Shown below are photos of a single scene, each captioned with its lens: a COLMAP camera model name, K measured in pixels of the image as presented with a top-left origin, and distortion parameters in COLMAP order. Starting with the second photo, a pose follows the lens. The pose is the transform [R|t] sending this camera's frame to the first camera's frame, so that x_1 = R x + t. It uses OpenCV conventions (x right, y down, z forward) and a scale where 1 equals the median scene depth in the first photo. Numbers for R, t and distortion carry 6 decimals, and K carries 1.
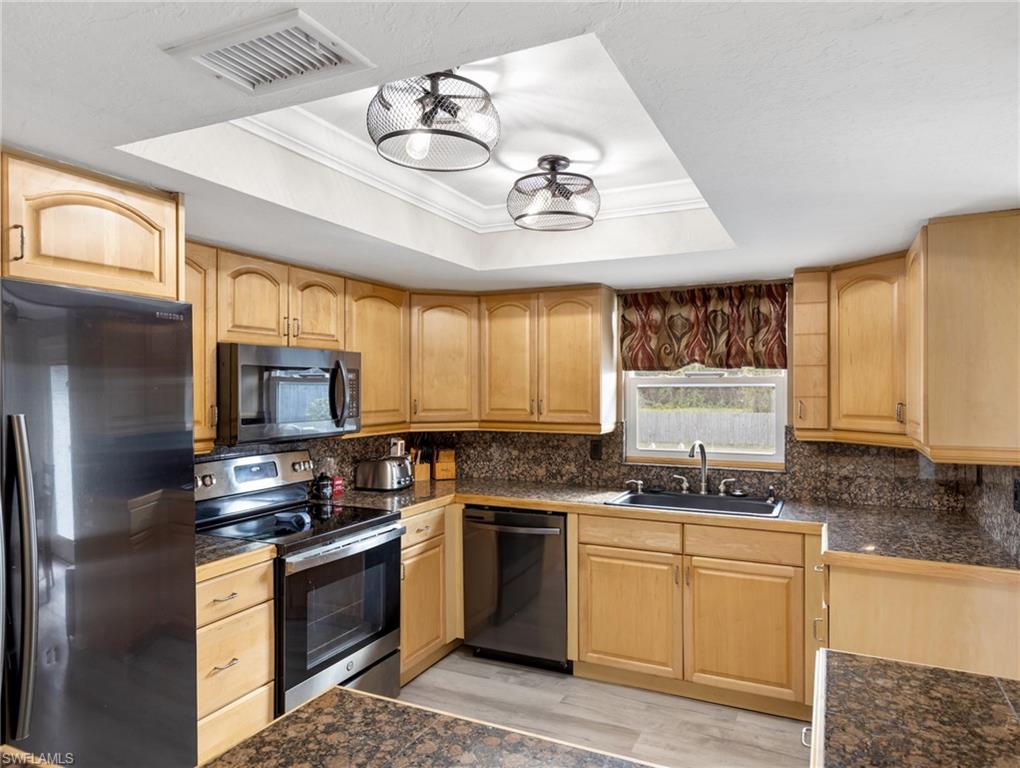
lens RADIAL K [[657.2, 0, 517.3], [0, 657.2, 388.6], [0, 0, 1]] dist [0.009528, 0.001279]
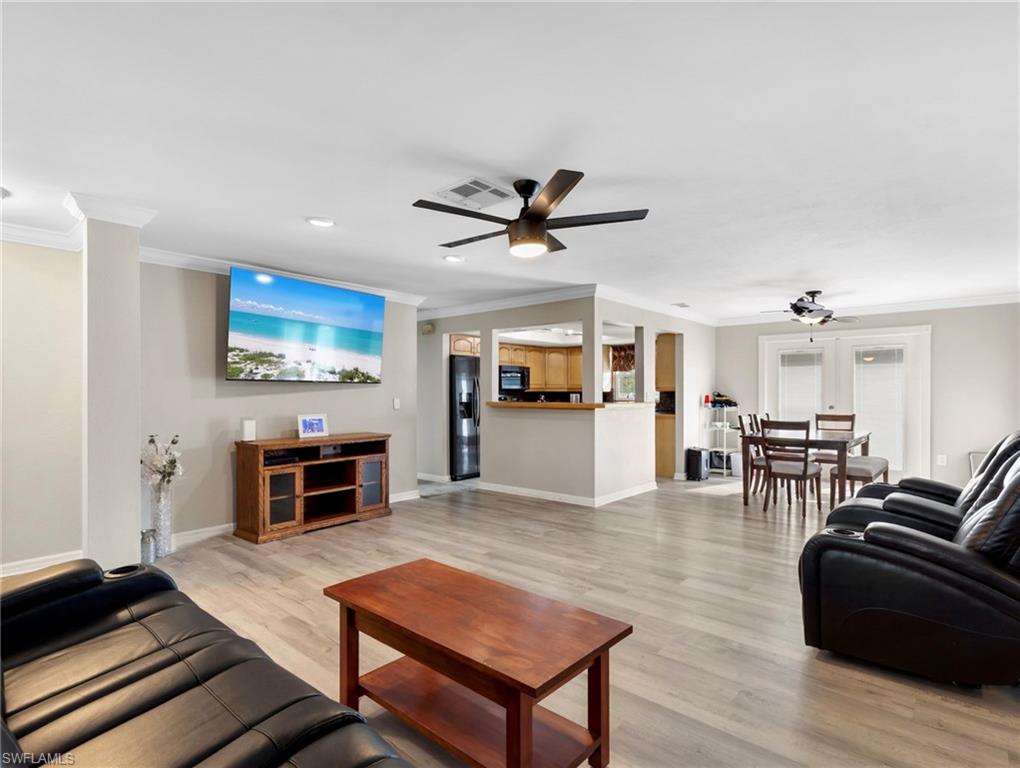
lens RADIAL K [[529.1, 0, 509.8], [0, 529.1, 394.7], [0, 0, 1]] dist [0.003968, -0.000624]
pose [[0.960994, 0.000013, -0.276570, 0.403246], [0.000575, 0.999998, 0.002045, 0.079756], [0.276569, -0.002124, 0.960992, -1.595827]]
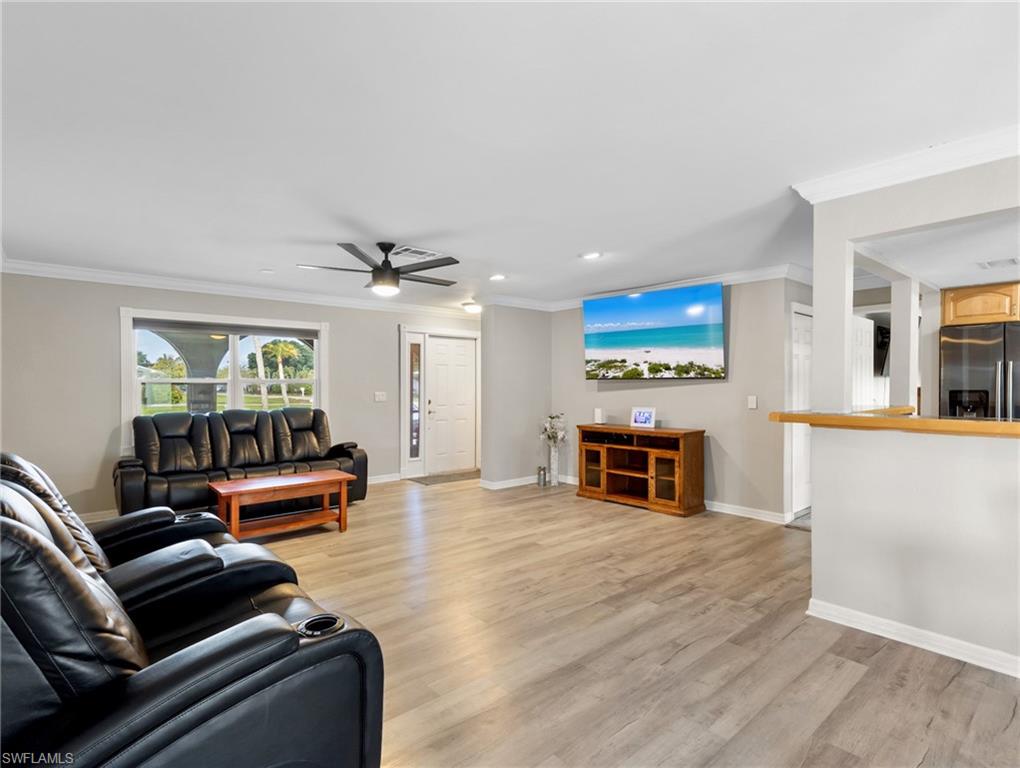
lens RADIAL K [[519.7, 0, 514.3], [0, 519.7, 384.7], [0, 0, 1]] dist [0.007443, -0.000808]
pose [[-0.398325, 0.000302, -0.917244, 1.124718], [-0.000566, 1.000000, 0.000575, 0.064852], [0.917244, 0.000748, -0.398324, -0.117852]]
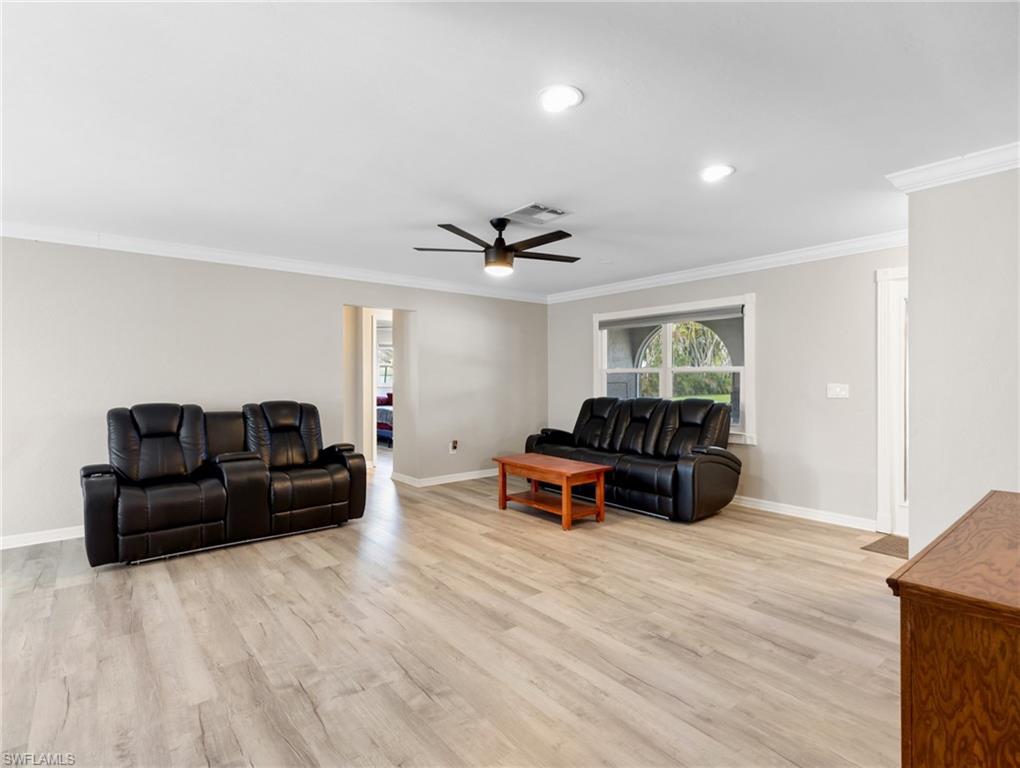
lens RADIAL K [[519.7, 0, 514.3], [0, 519.7, 384.7], [0, 0, 1]] dist [0.007443, -0.000808]
pose [[-0.903163, -0.004831, 0.429271, -0.262098], [0.001297, 0.999901, 0.013981, 0.076793], [-0.429296, 0.013183, -0.903068, 0.104655]]
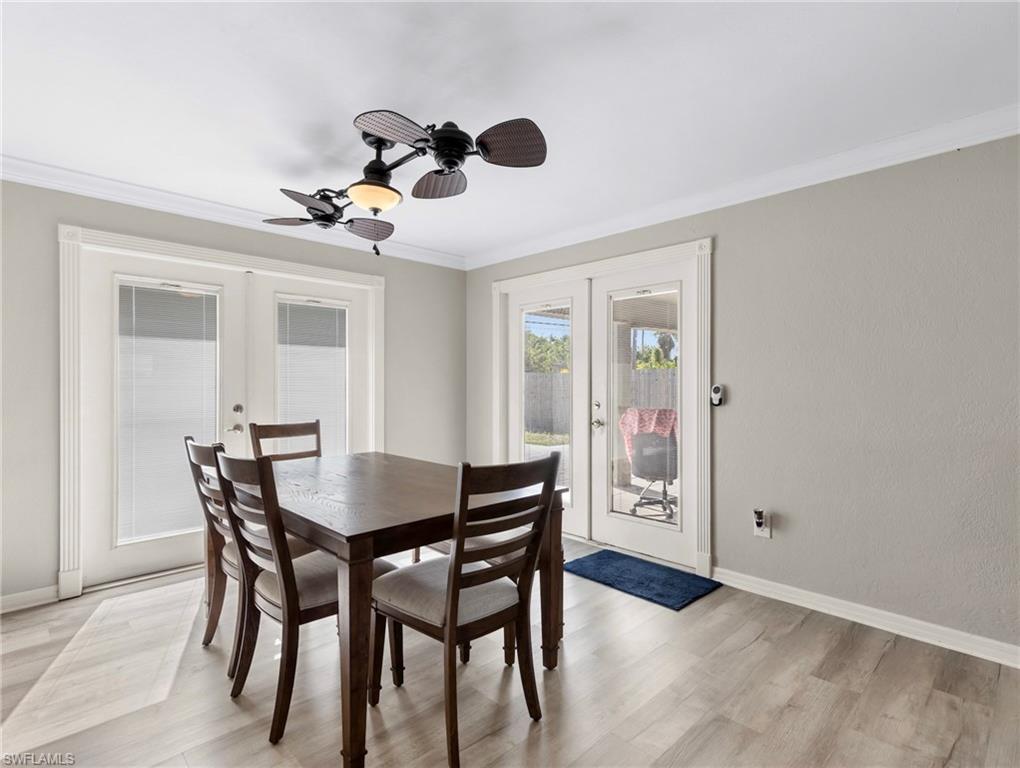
lens RADIAL K [[519.7, 0, 514.3], [0, 519.7, 384.7], [0, 0, 1]] dist [0.007443, -0.000808]
pose [[0.355157, -0.004757, 0.934795, 0.285984], [-0.000953, 0.999985, 0.005450, 0.082297], [-0.934806, -0.002826, 0.355147, -0.151379]]
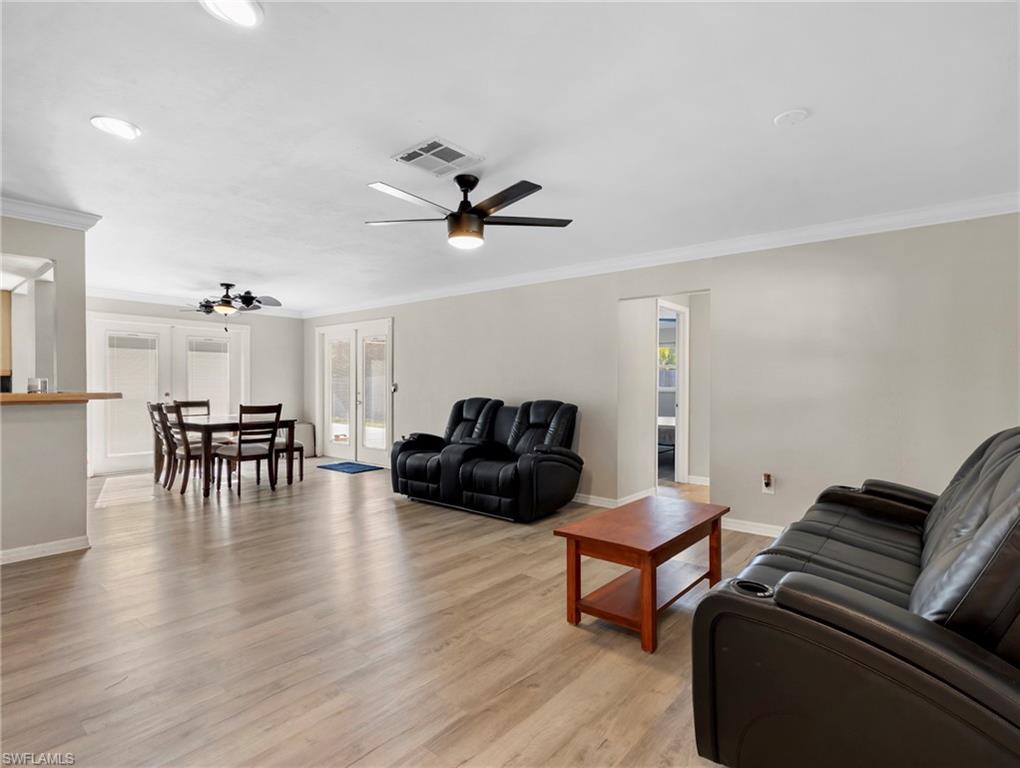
lens RADIAL K [[521.4, 0, 516.5], [0, 521.4, 390.0], [0, 0, 1]] dist [0.006992, -0.000997]
pose [[0.248248, -0.011160, 0.968632, -0.584002], [-0.001391, 0.999929, 0.011877, 0.089679], [-0.968695, -0.004296, 0.248215, -1.104554]]
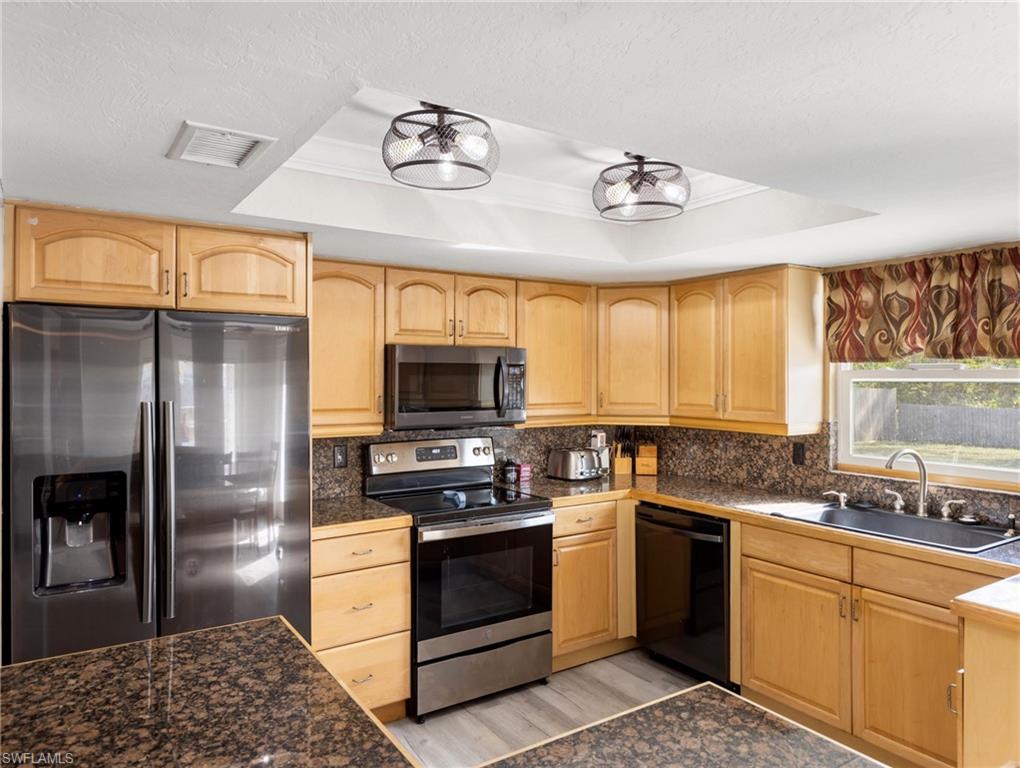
lens RADIAL K [[686.2, 0, 513.9], [0, 686.2, 376.5], [0, 0, 1]] dist [0.005532, -0.003727]
pose [[0.857086, 0.001684, -0.515171, 0.286905], [-0.003157, 0.999993, -0.001983, -0.006452], [0.515164, 0.003326, 0.857085, 0.027510]]
